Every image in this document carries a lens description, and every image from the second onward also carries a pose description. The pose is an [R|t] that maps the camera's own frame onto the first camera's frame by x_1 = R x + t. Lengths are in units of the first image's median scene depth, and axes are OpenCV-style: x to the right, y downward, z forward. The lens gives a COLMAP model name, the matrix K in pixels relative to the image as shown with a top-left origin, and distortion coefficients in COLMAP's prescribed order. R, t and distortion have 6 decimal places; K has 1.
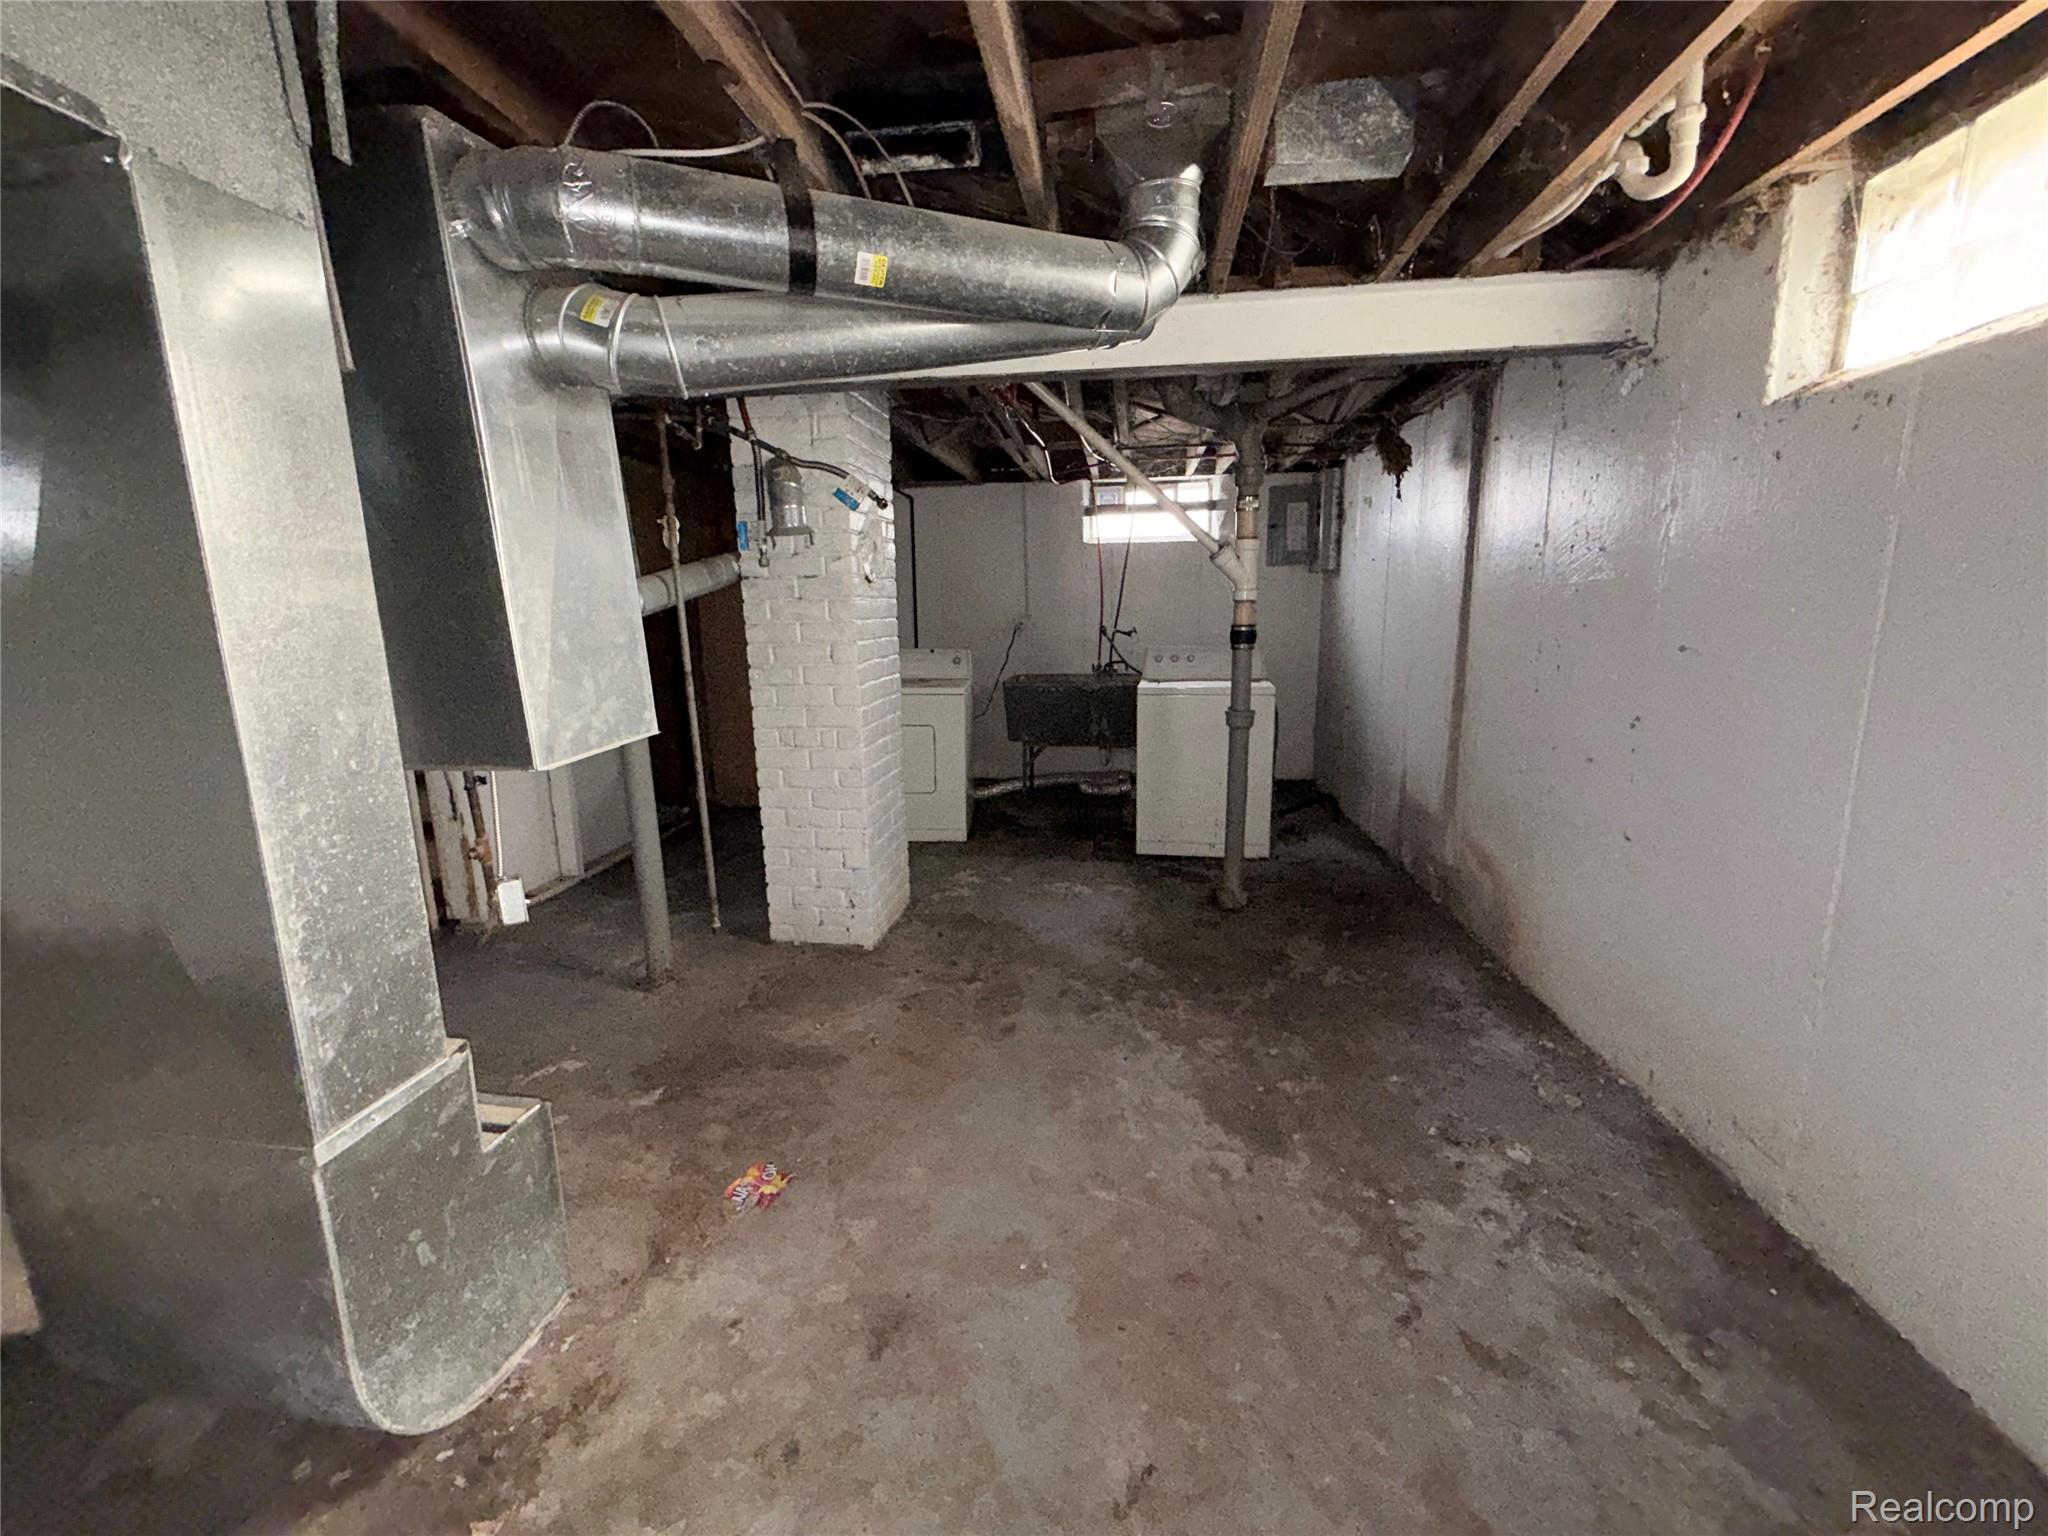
lens RADIAL K [[814.0, 0, 1018.5], [0, 814.0, 766.9], [0, 0, 1]] dist [-0.001412, 0.000153]
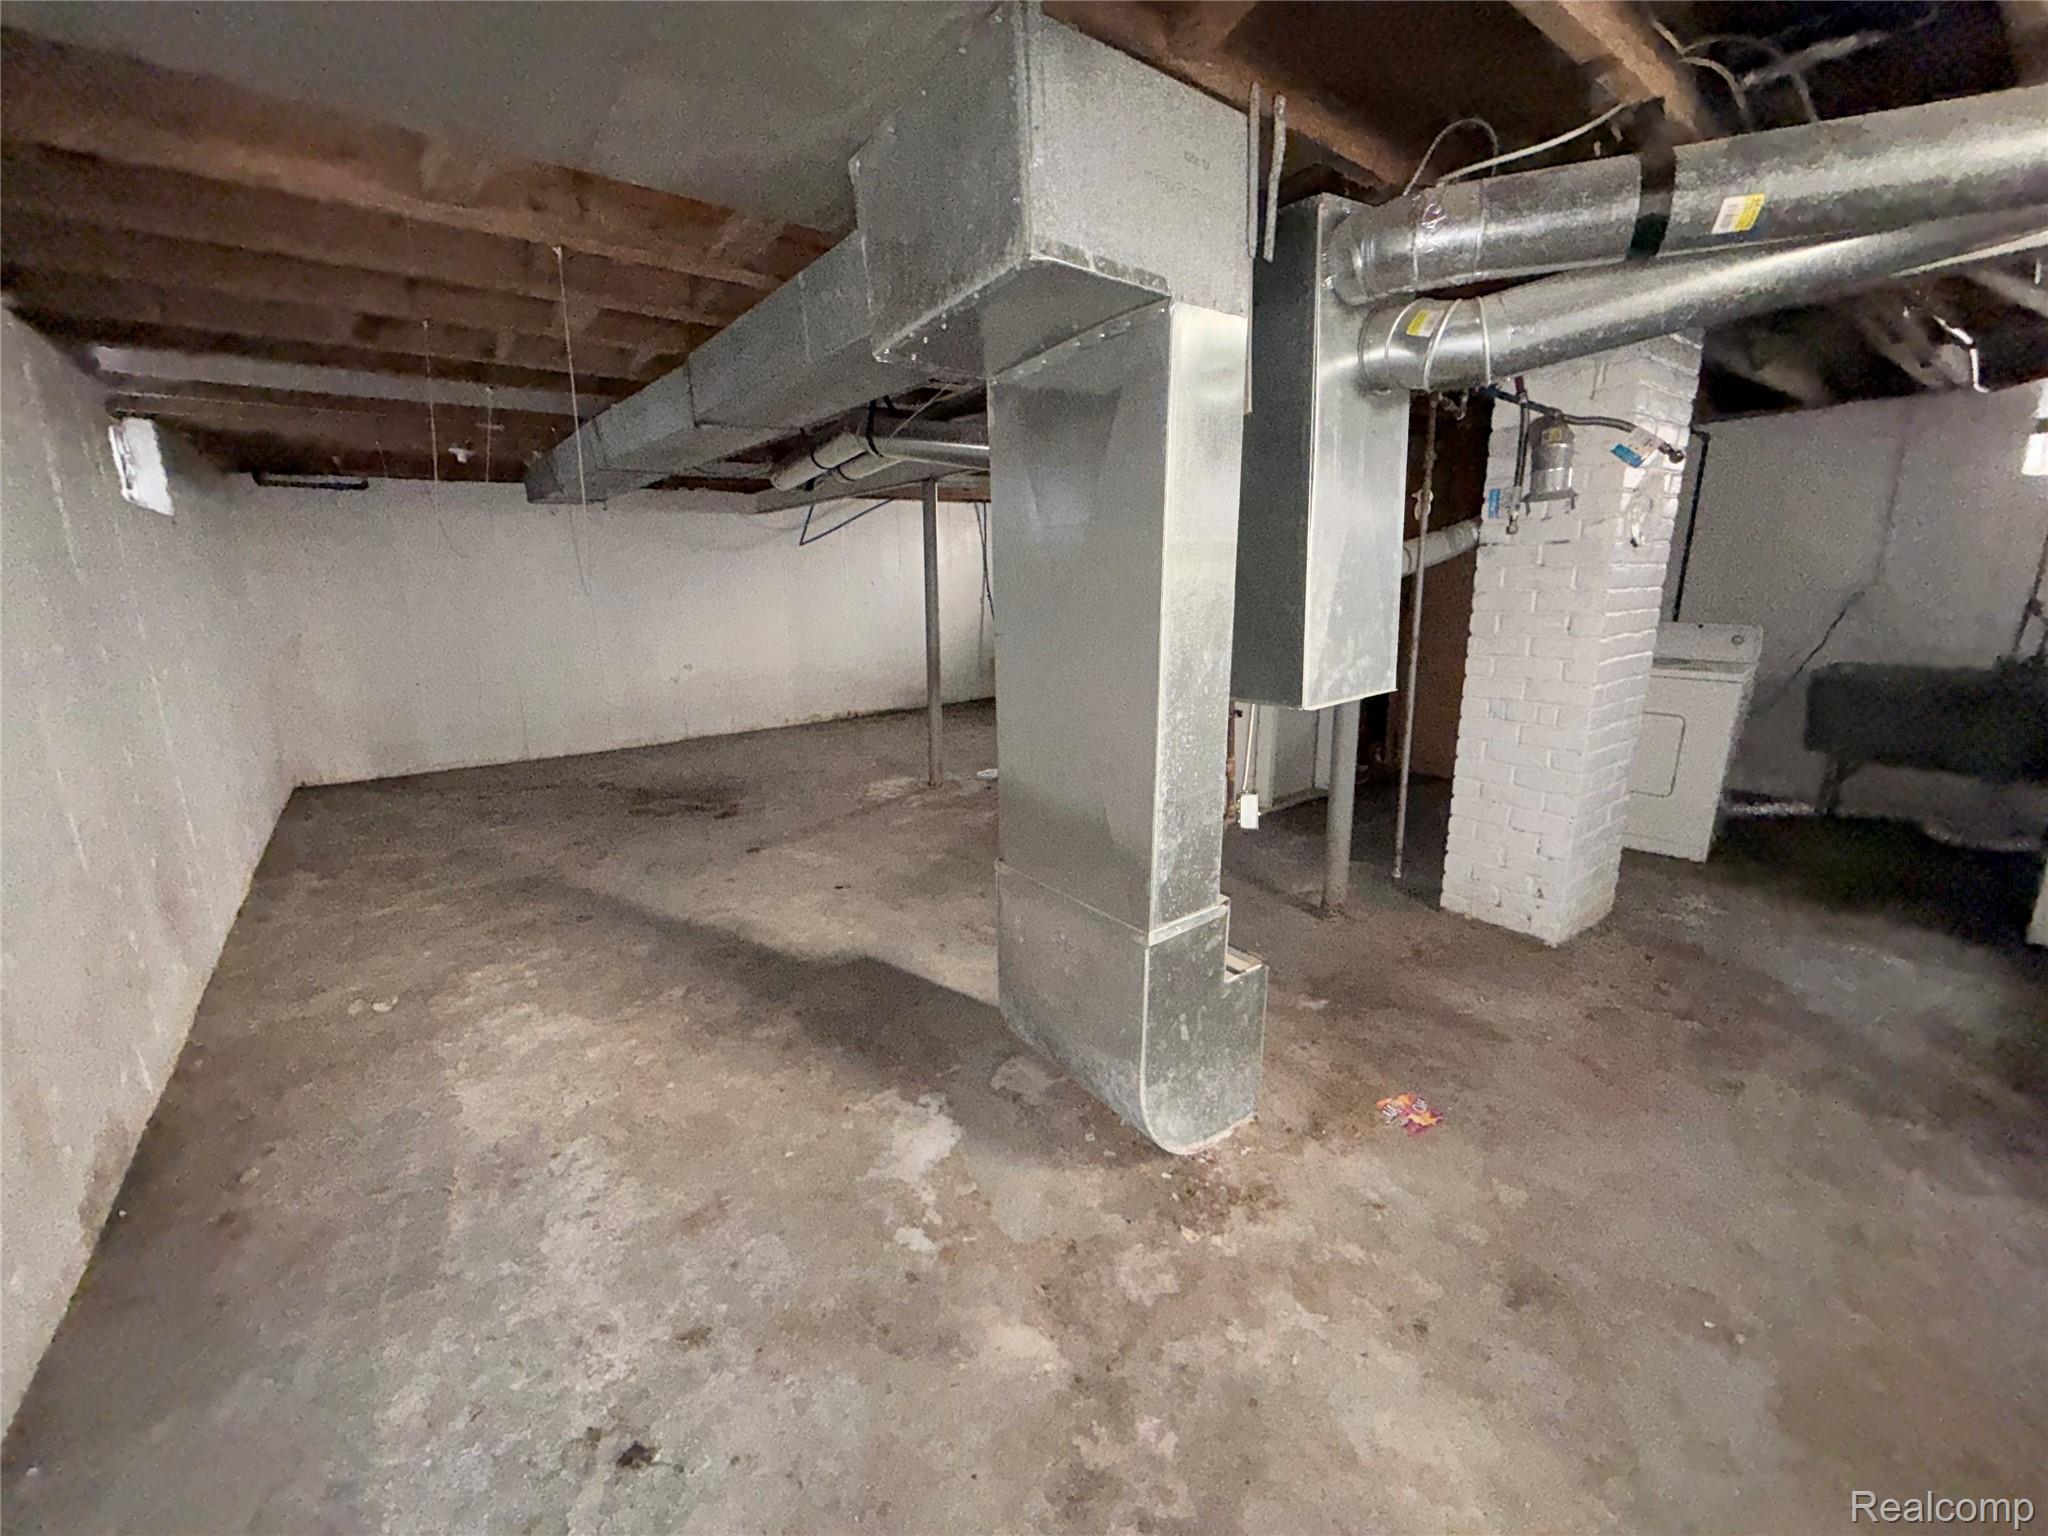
lens RADIAL K [[814.0, 0, 1018.5], [0, 814.0, 766.9], [0, 0, 1]] dist [-0.001412, 0.000153]
pose [[0.707344, 0.164829, -0.687383, -0.018244], [-0.133046, 0.986098, 0.099549, 0.021776], [0.694236, 0.021038, 0.719440, -0.185980]]
